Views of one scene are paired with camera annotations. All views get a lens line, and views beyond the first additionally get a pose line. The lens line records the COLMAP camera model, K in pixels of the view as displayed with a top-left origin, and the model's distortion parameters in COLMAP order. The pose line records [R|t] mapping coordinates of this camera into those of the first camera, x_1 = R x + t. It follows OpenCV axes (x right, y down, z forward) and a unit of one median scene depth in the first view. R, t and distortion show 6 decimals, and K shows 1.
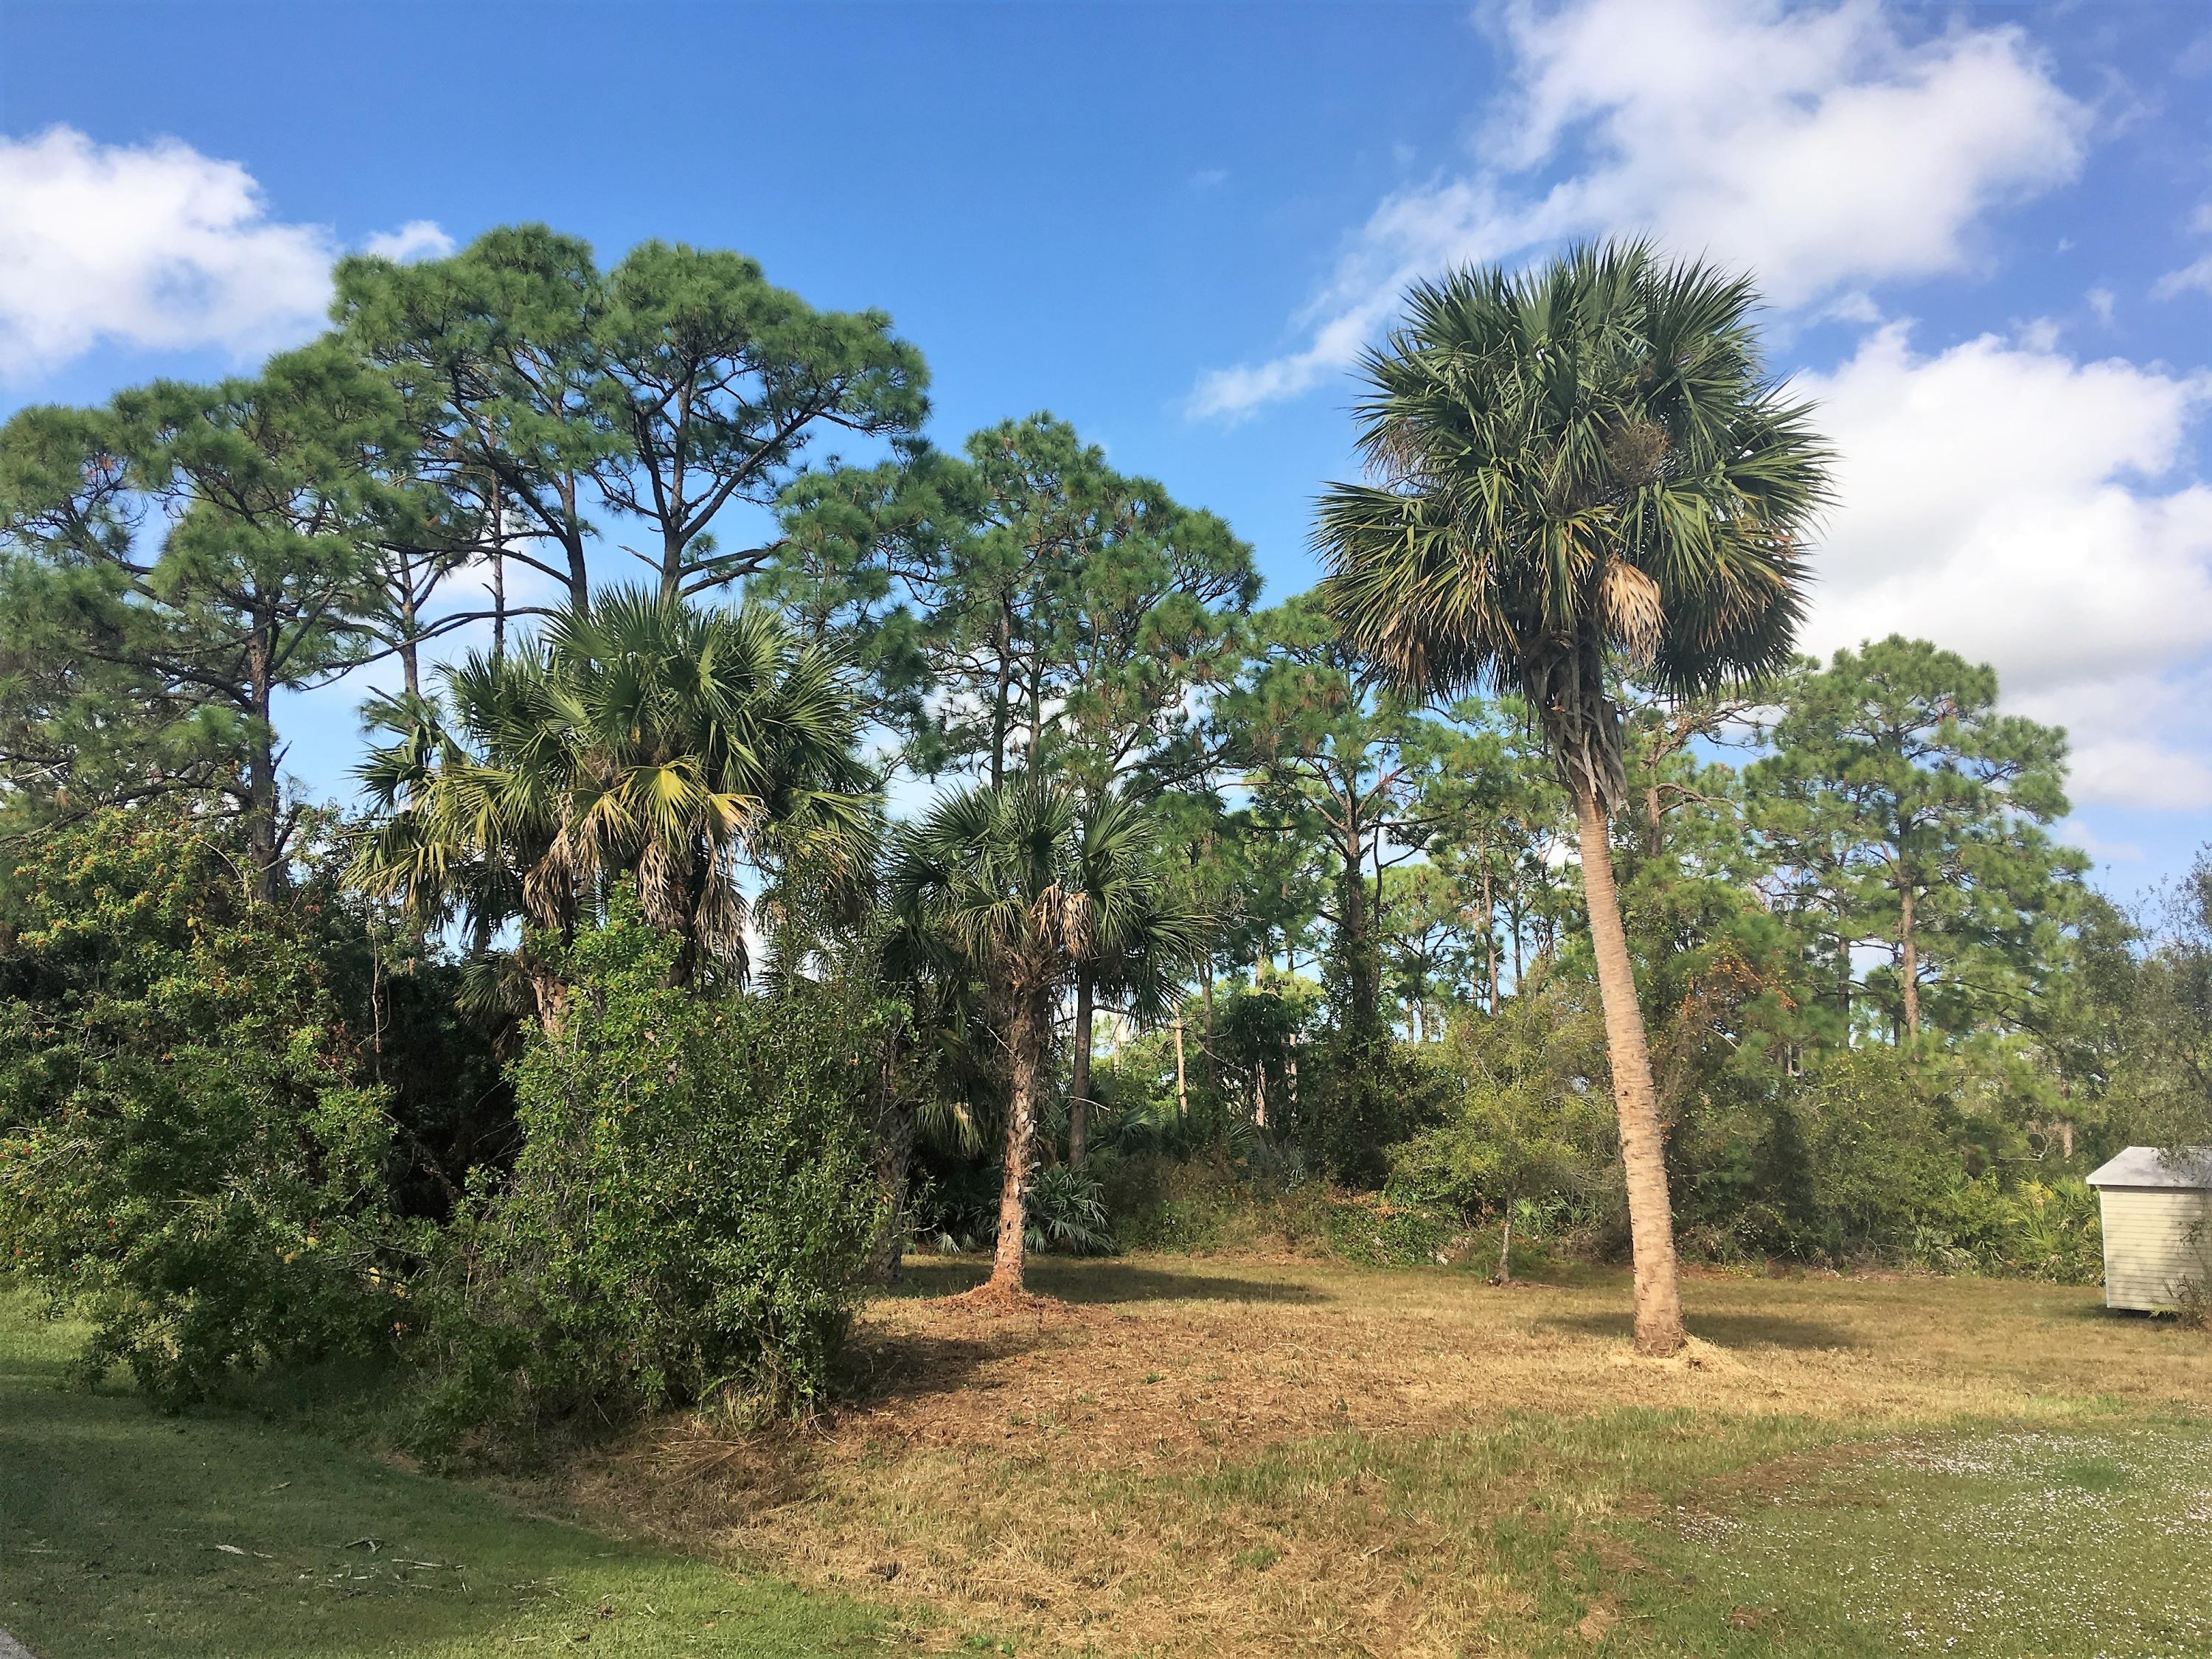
lens RADIAL K [[1849.0, 0, 1108.3], [0, 1849.0, 815.0], [0, 0, 1]] dist [0.108153, -0.149956]
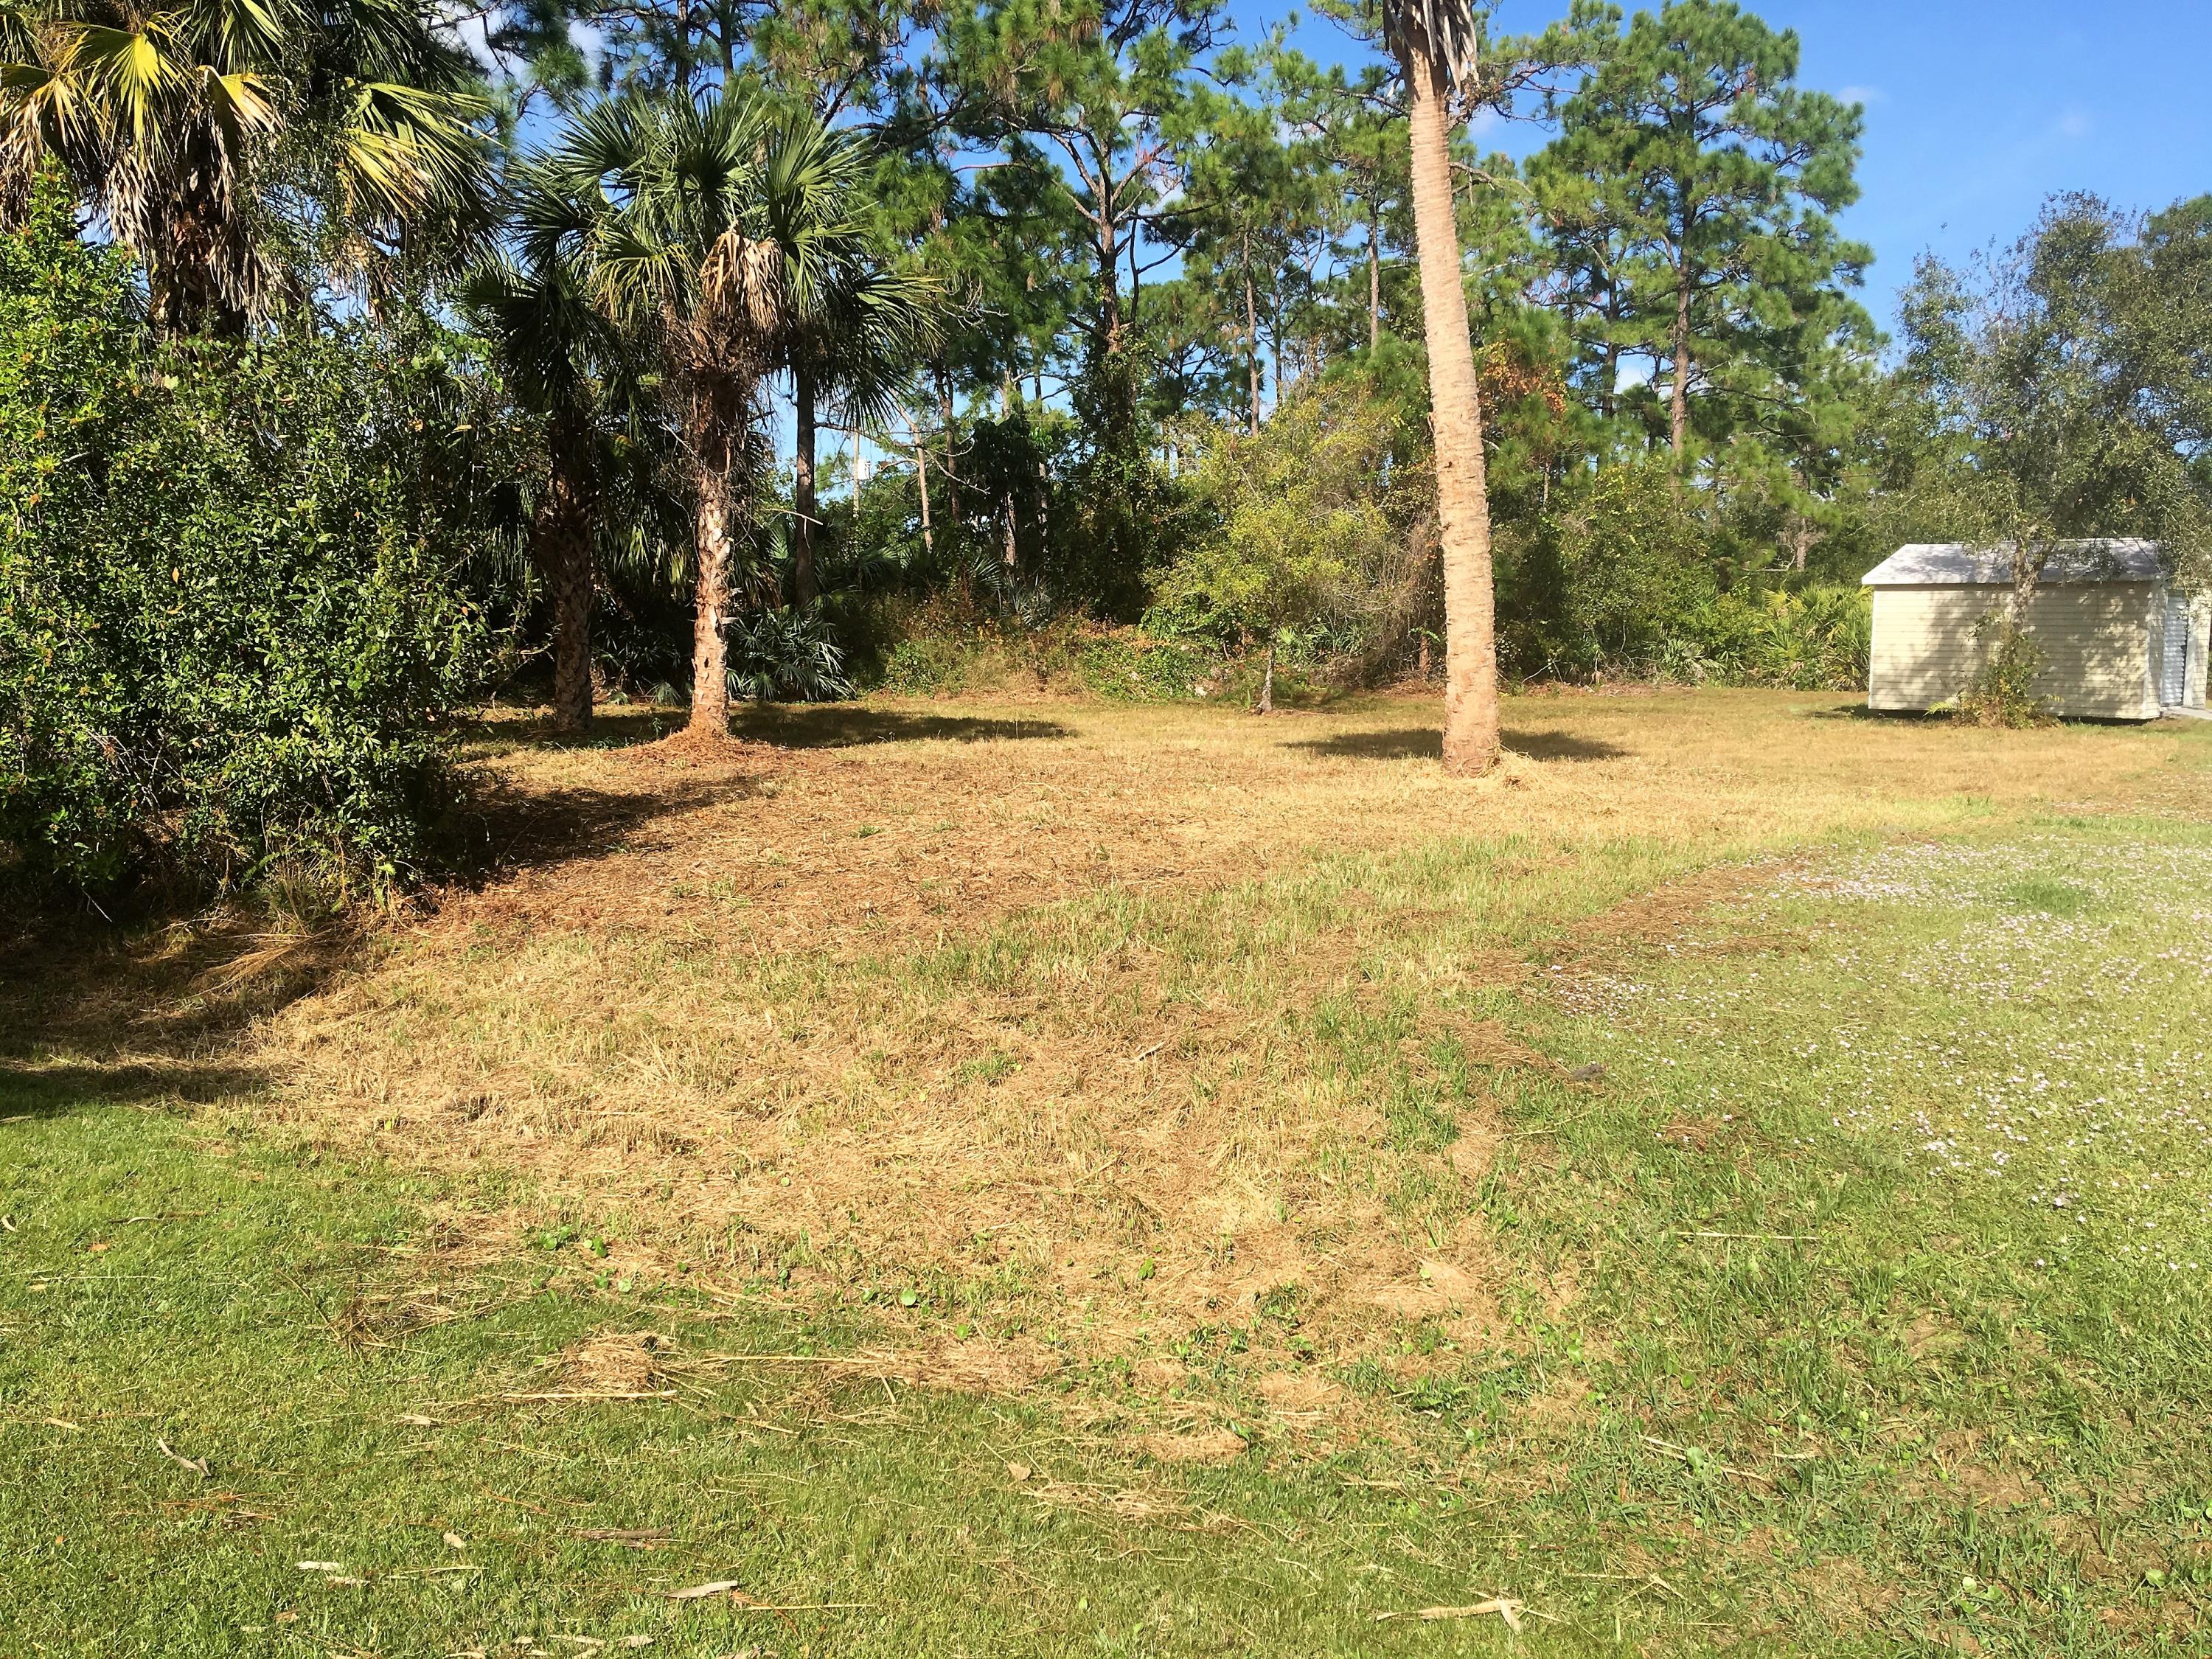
lens RADIAL K [[1849.0, 0, 1106.7], [0, 1849.0, 810.8], [0, 0, 1]] dist [0.108153, -0.149956]
pose [[0.991191, -0.042006, 0.125603, 0.013977], [0.004352, 0.958188, 0.286106, 0.035385], [-0.132370, -0.283039, 0.949930, 0.123889]]
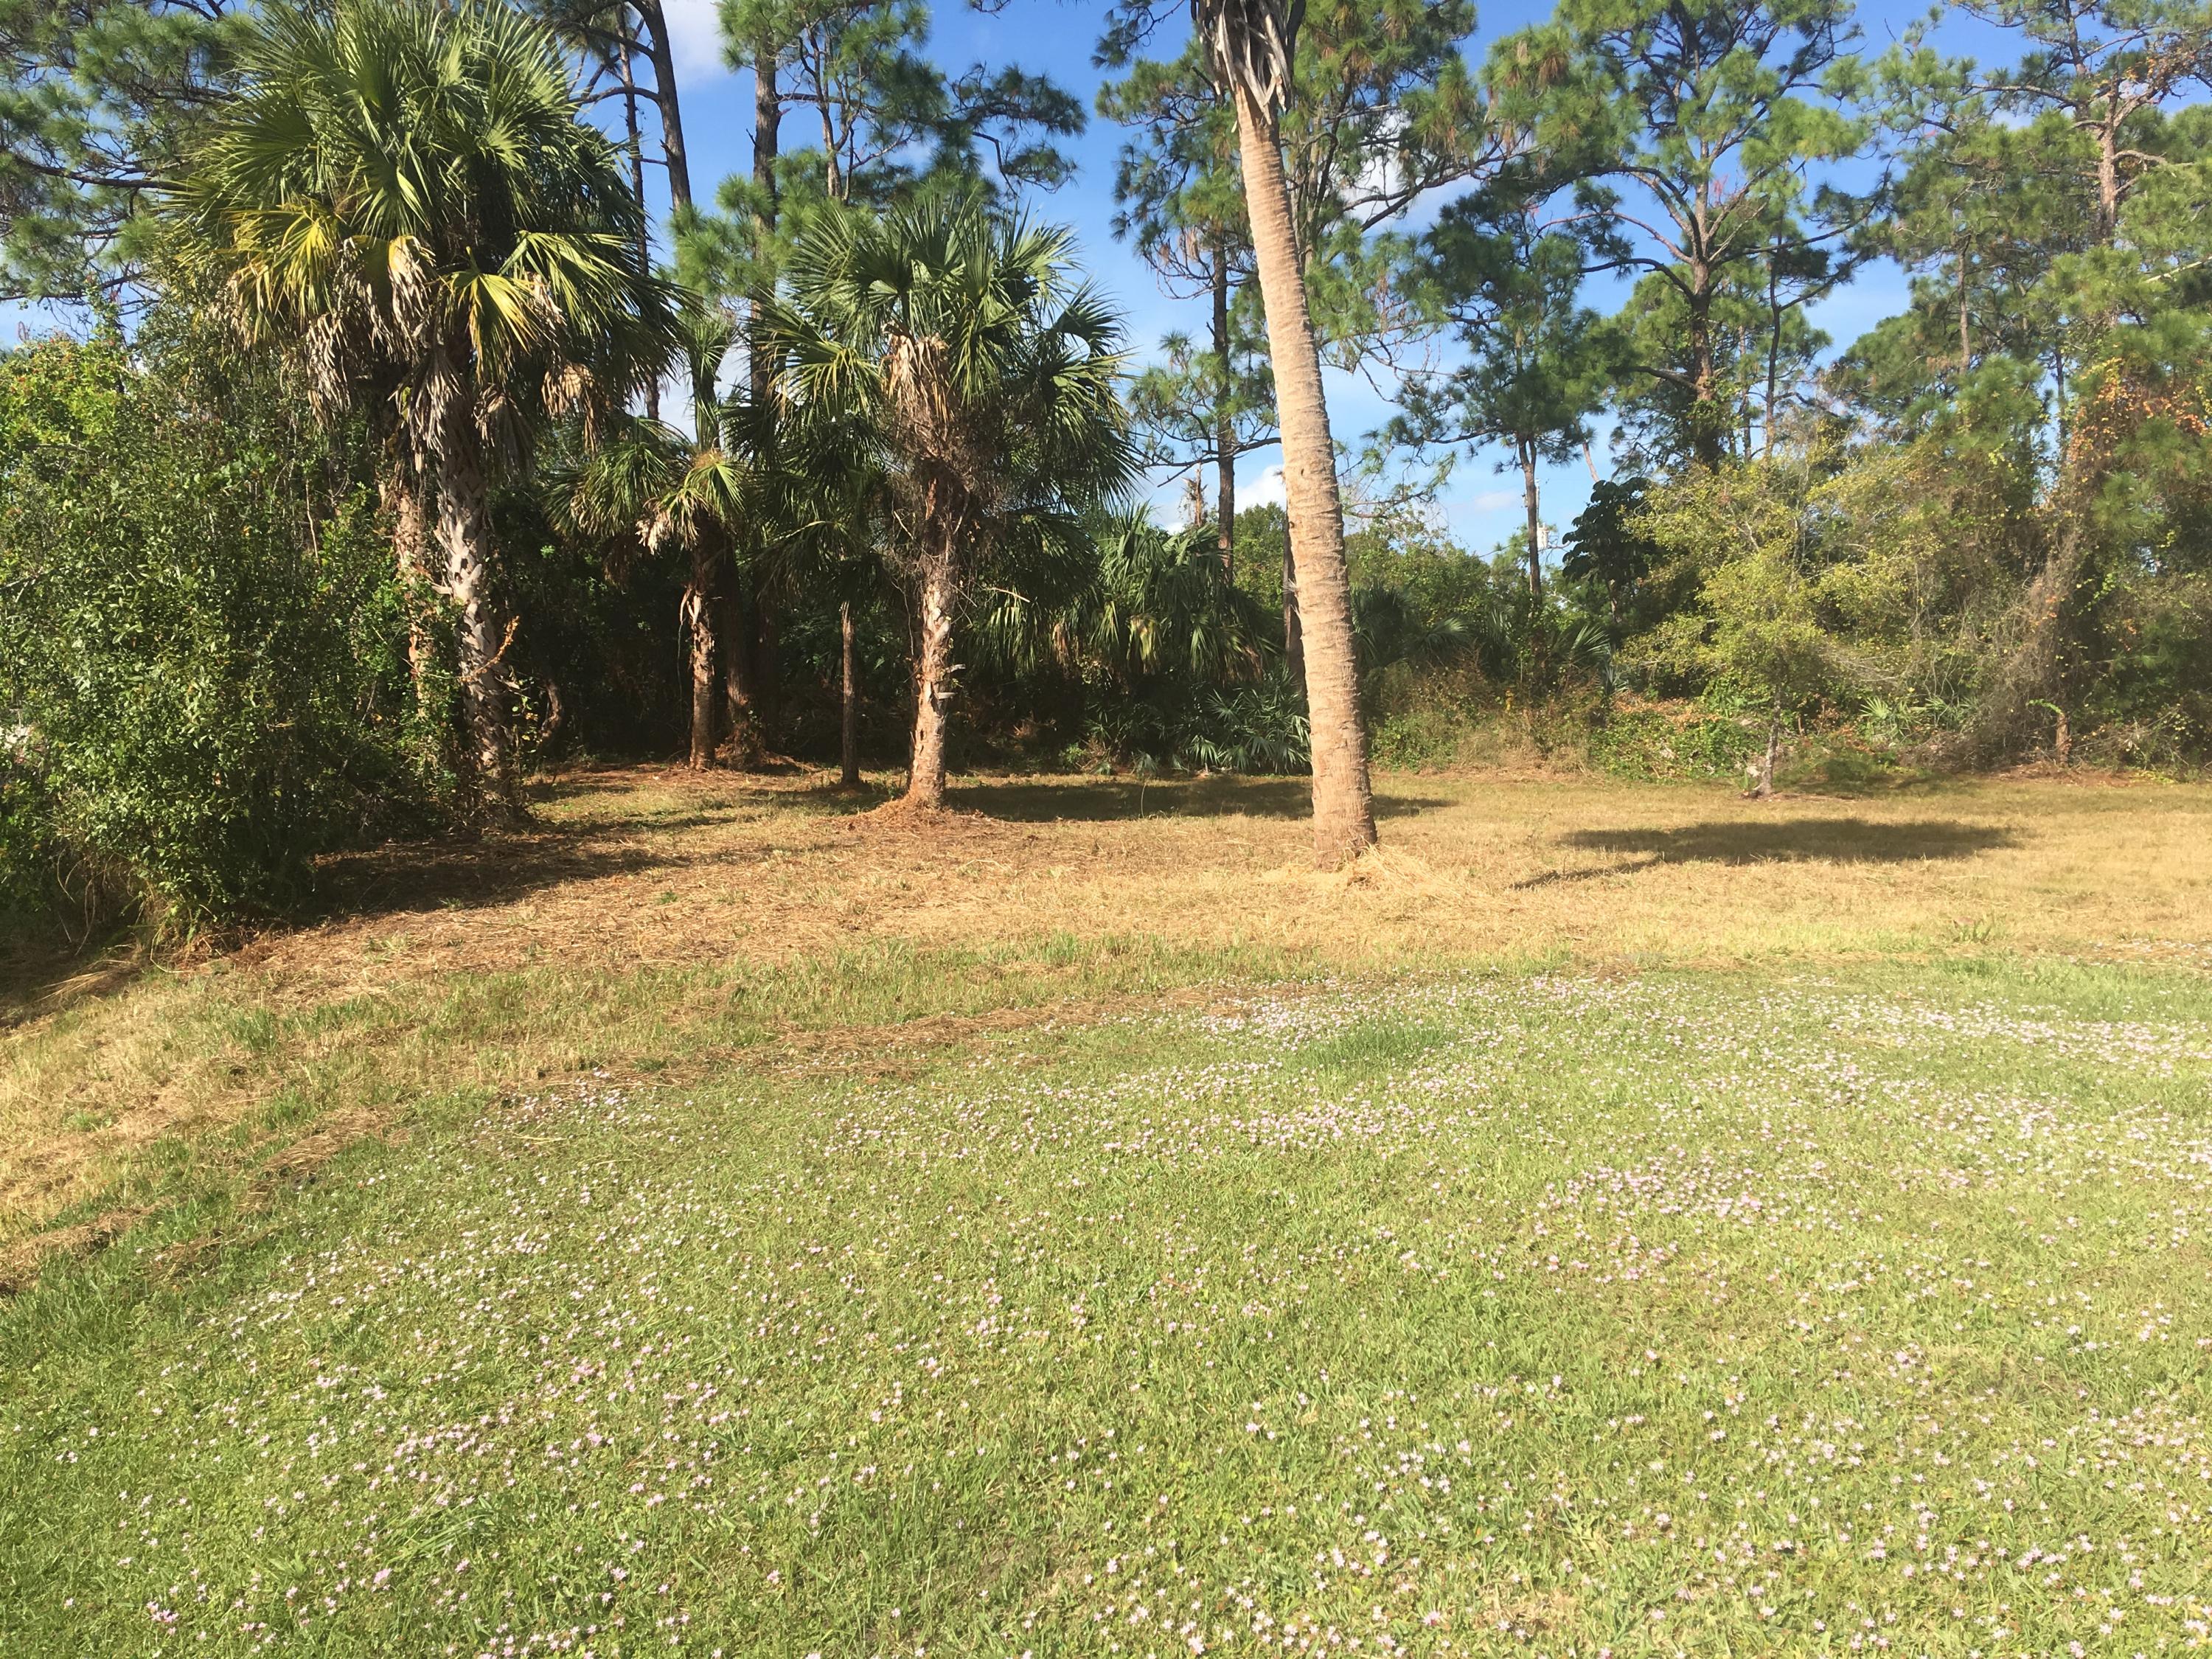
lens RADIAL K [[1849.0, 0, 1109.5], [0, 1849.0, 815.8], [0, 0, 1]] dist [0.108153, -0.149956]
pose [[0.944749, -0.008396, -0.327686, 0.252077], [0.088364, 0.969187, 0.229931, 0.049323], [0.315659, -0.246183, 0.916381, 0.164300]]
